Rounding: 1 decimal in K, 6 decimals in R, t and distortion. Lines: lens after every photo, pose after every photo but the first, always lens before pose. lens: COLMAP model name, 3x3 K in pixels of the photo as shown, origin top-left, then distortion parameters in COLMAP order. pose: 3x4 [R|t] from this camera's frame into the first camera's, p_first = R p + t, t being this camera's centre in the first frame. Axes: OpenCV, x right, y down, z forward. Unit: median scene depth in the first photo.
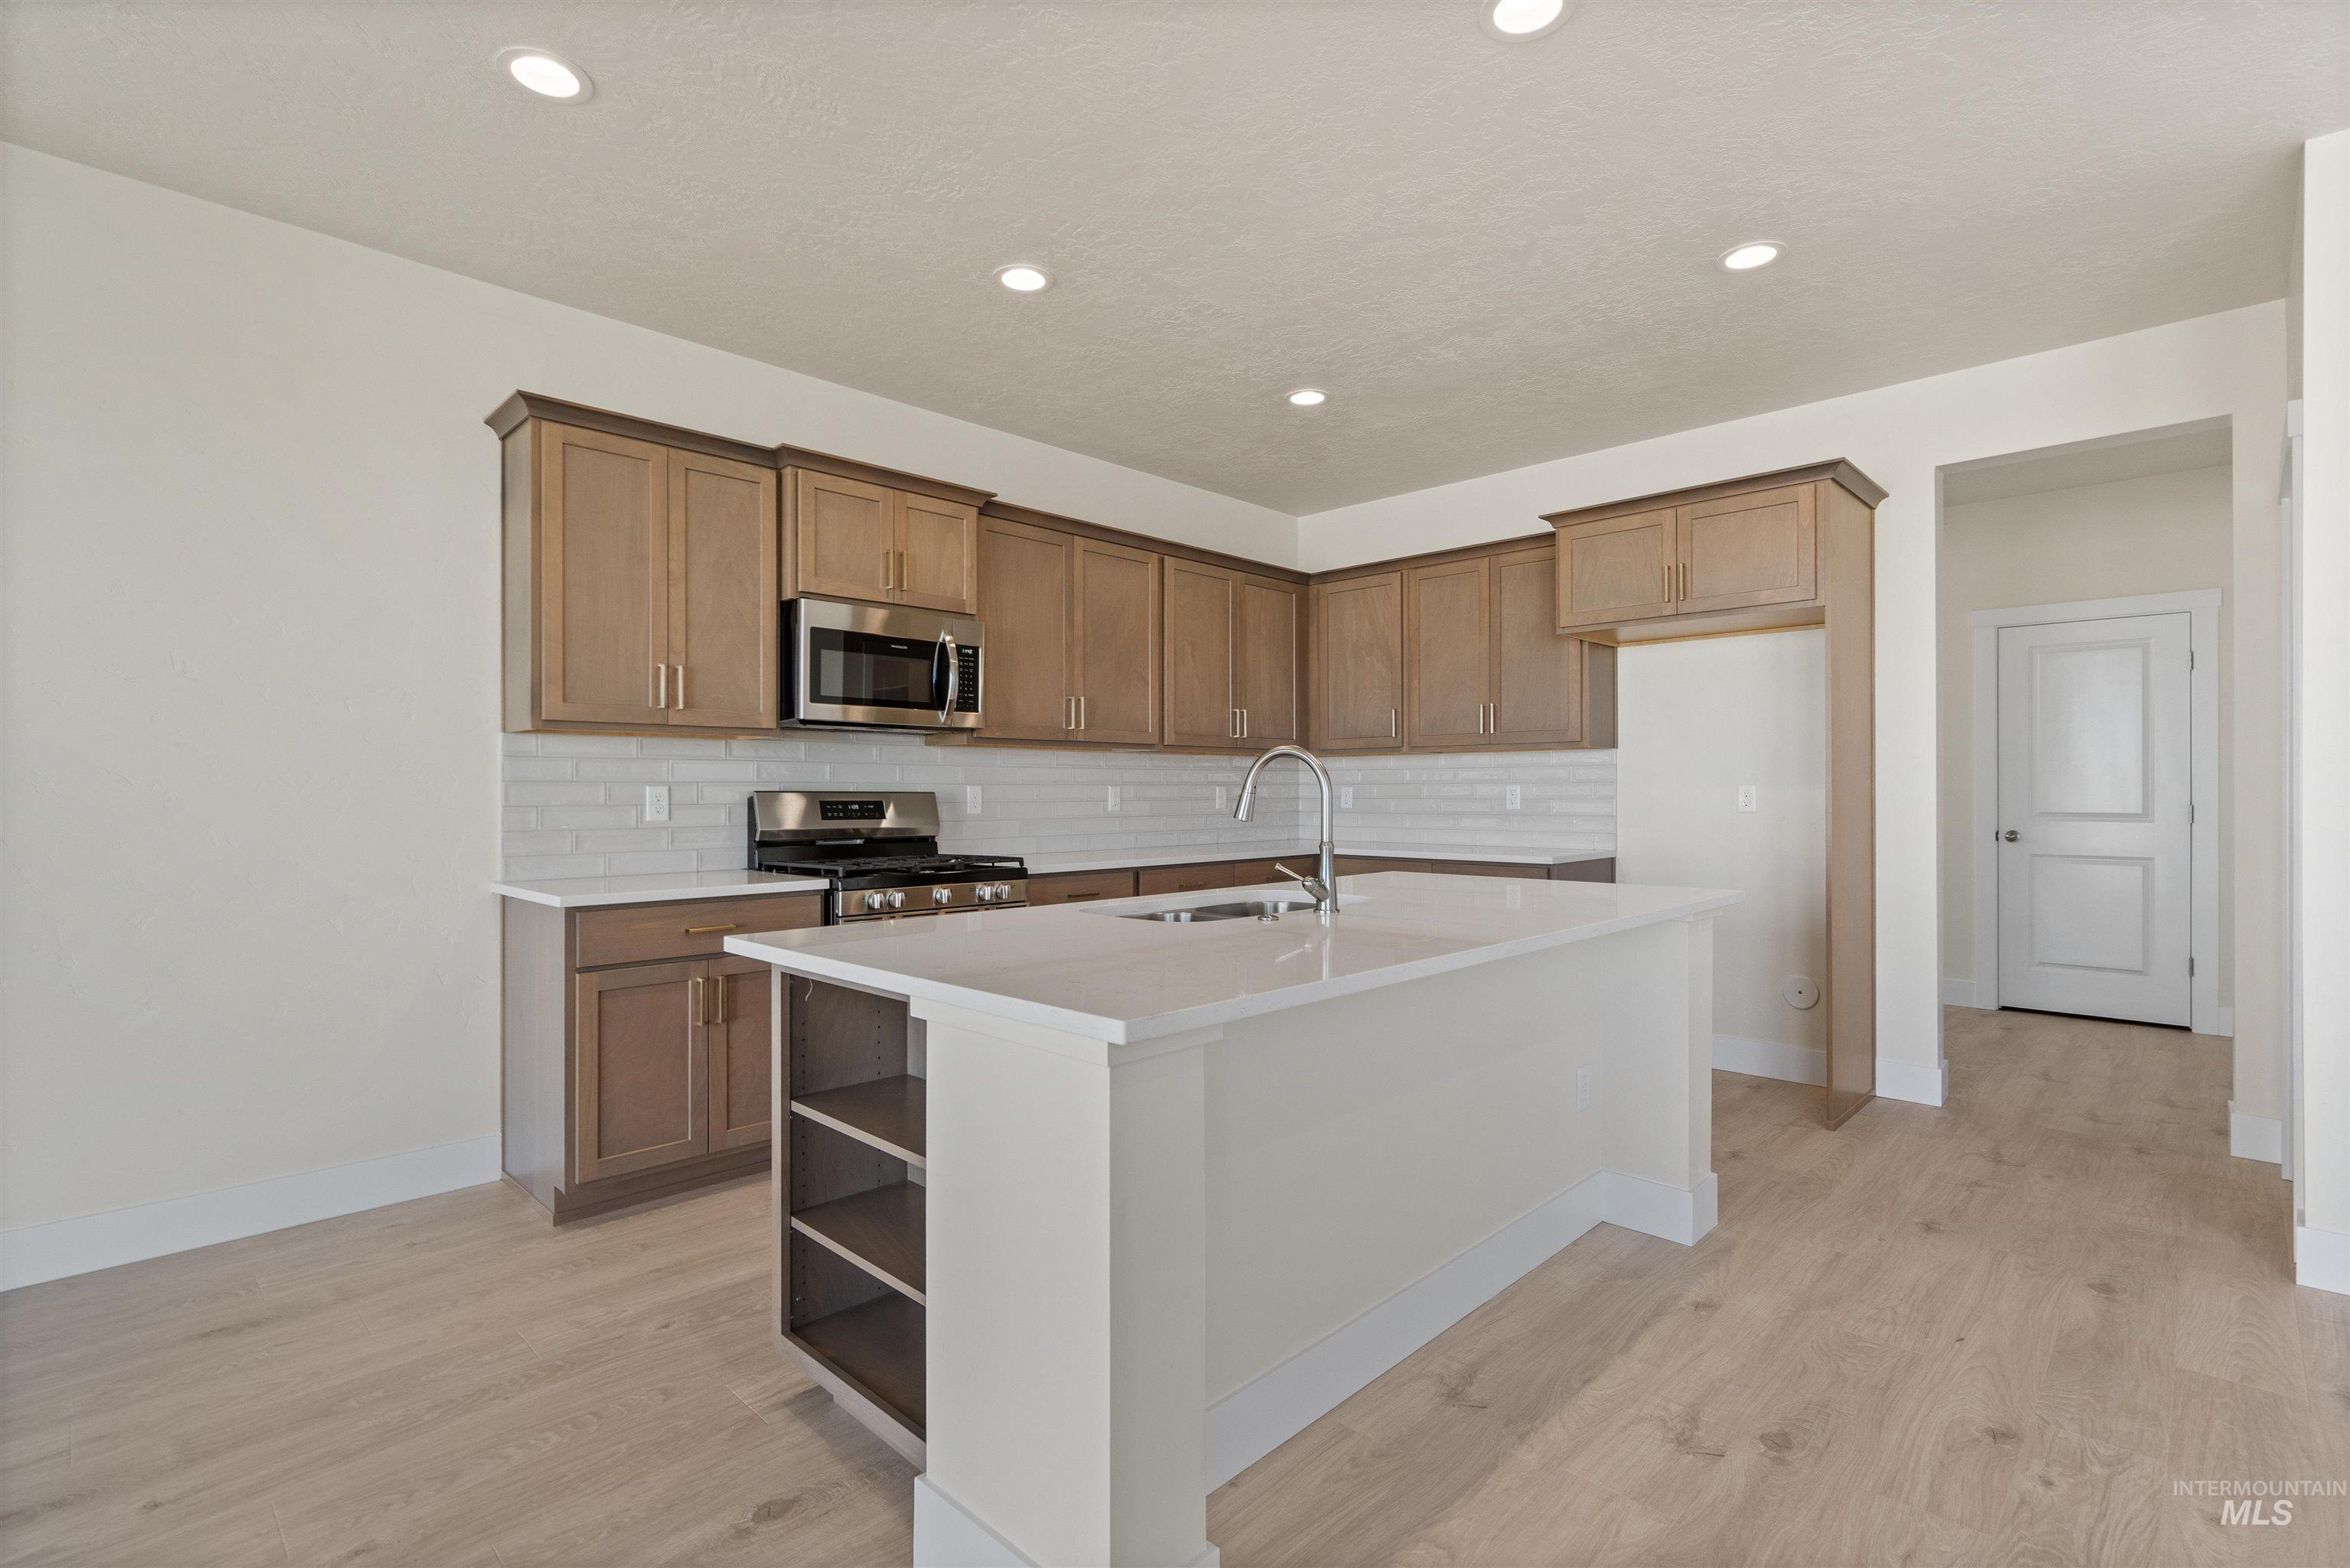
lens RADIAL K [[1064.6, 0, 1158.2], [0, 1064.6, 788.8], [0, 0, 1]] dist [-0.003660, 0.001670]
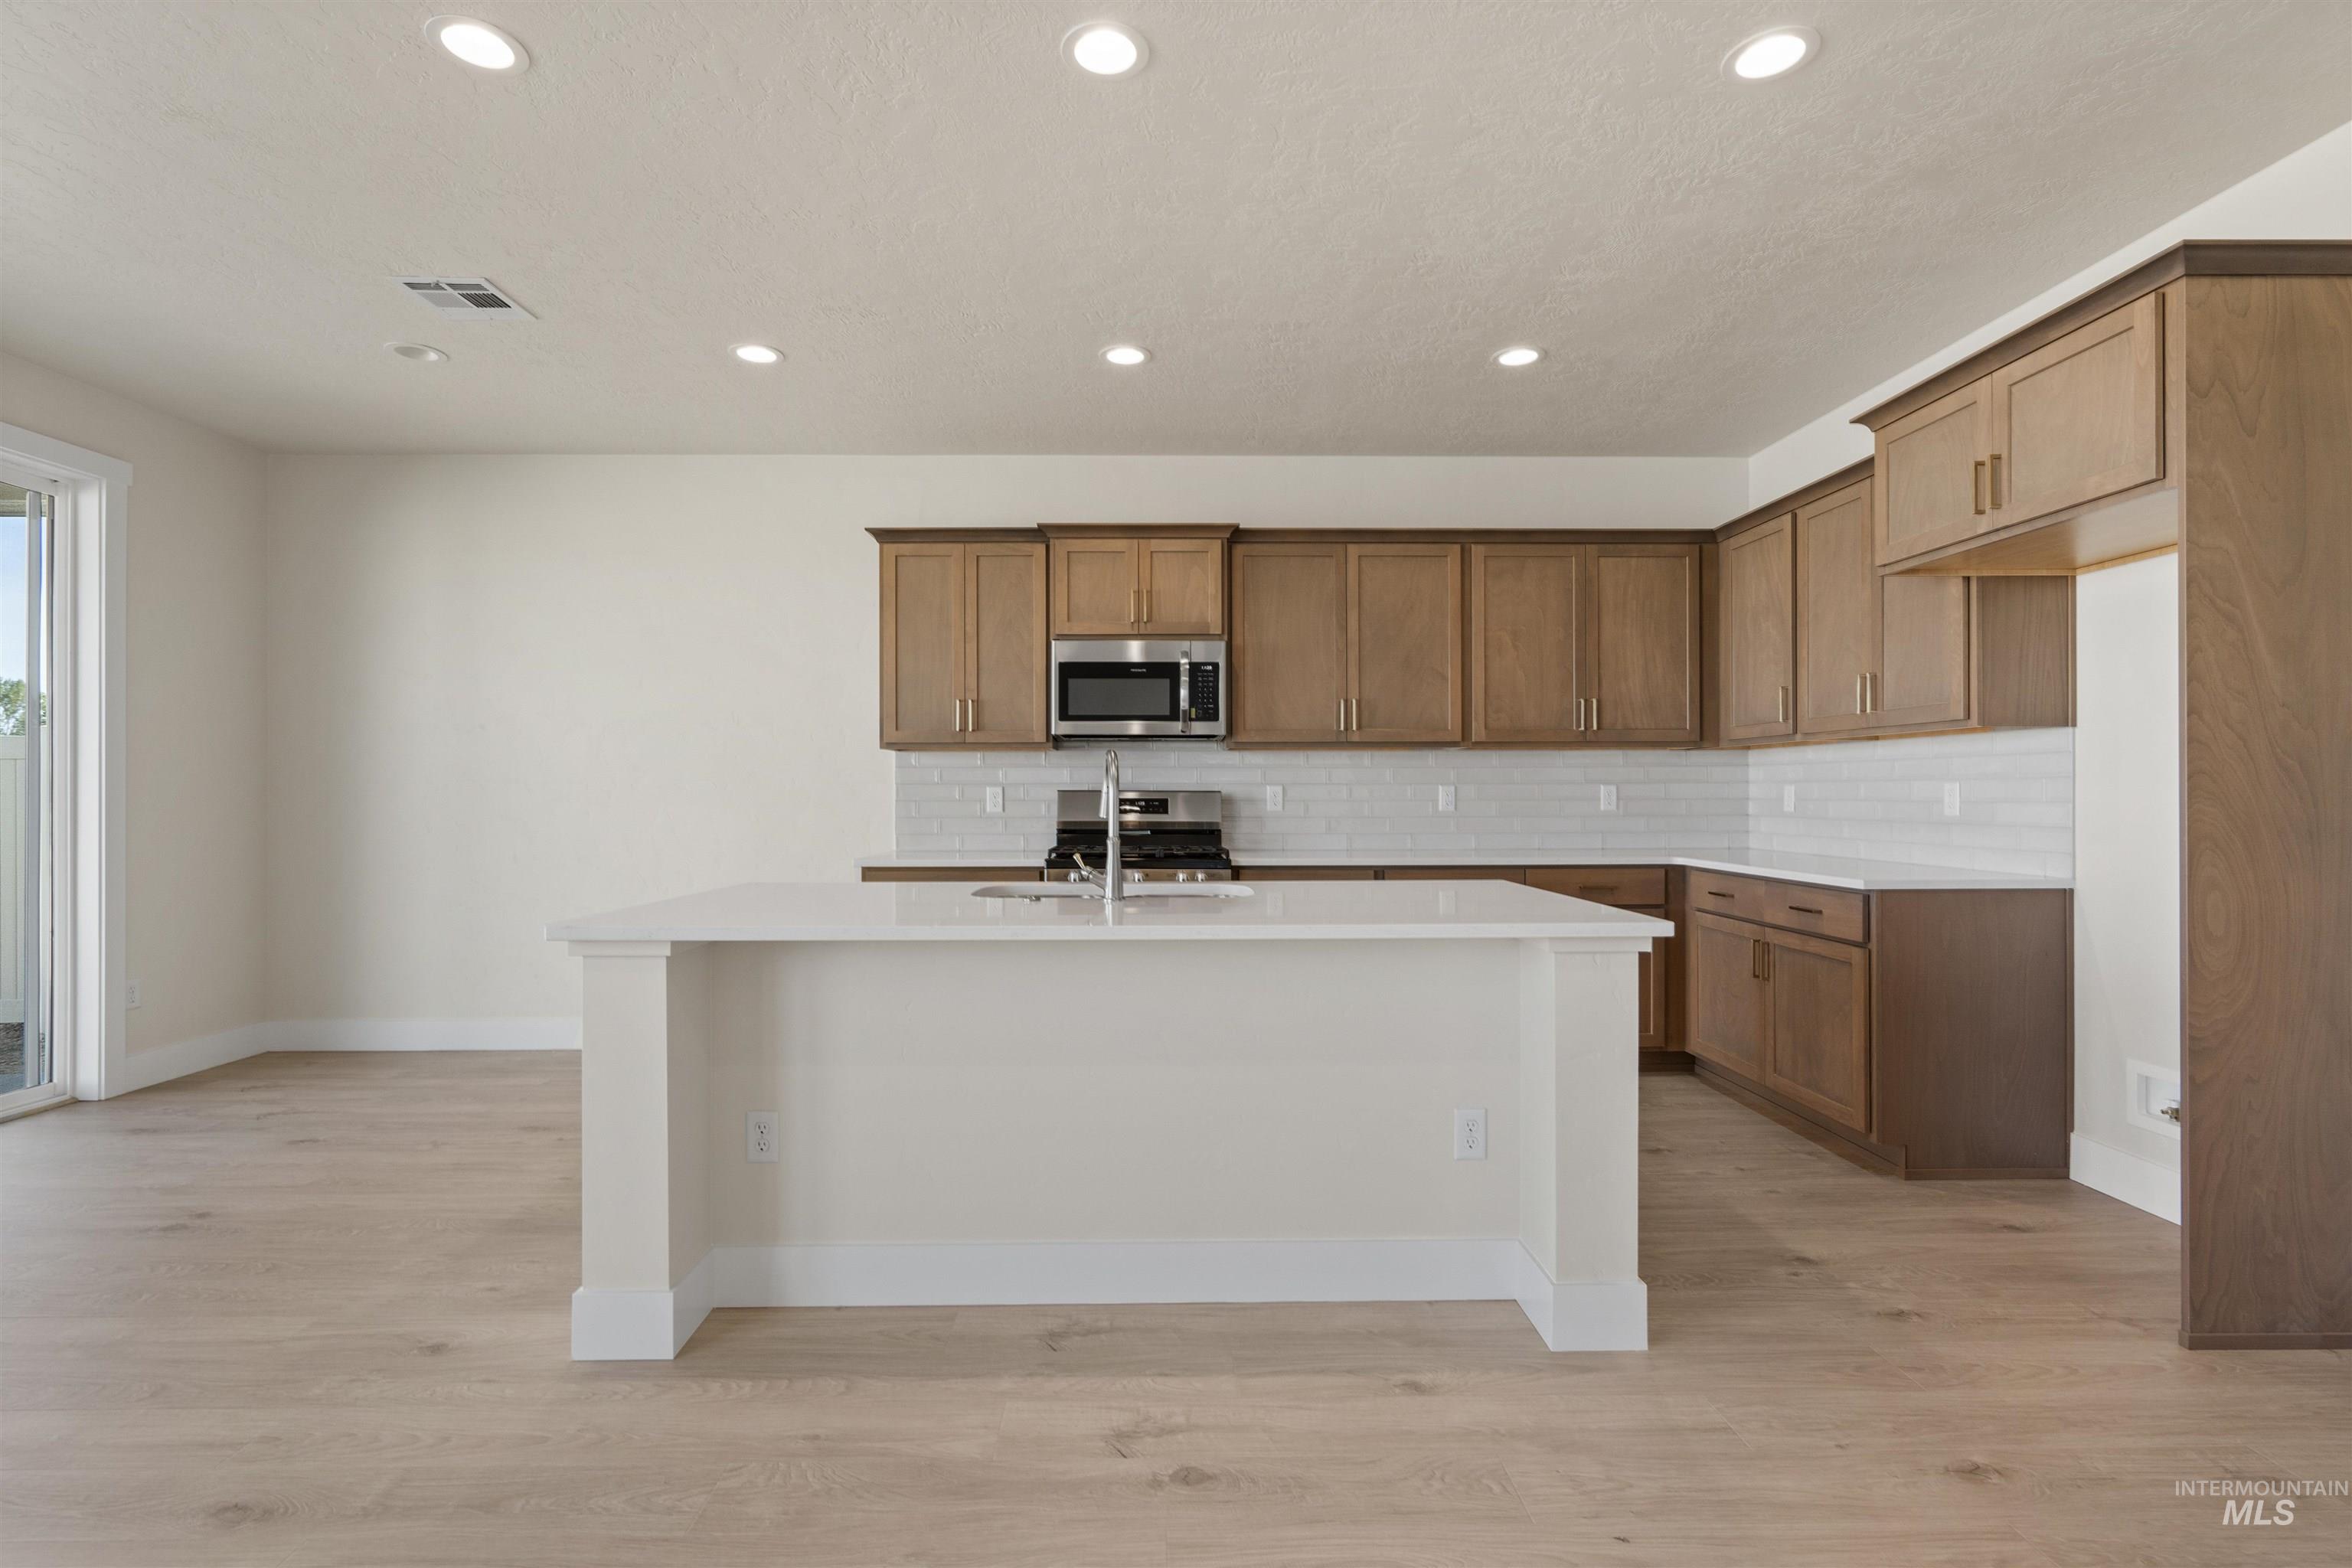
lens RADIAL K [[1065.6, 0, 1152.0], [0, 1065.6, 785.8], [0, 0, 1]] dist [-0.003660, 0.001670]
pose [[0.722031, -0.002559, -0.691856, 0.584239], [0.001339, 0.999996, -0.002301, -0.000175], [0.691860, 0.000735, 0.722031, 0.139094]]
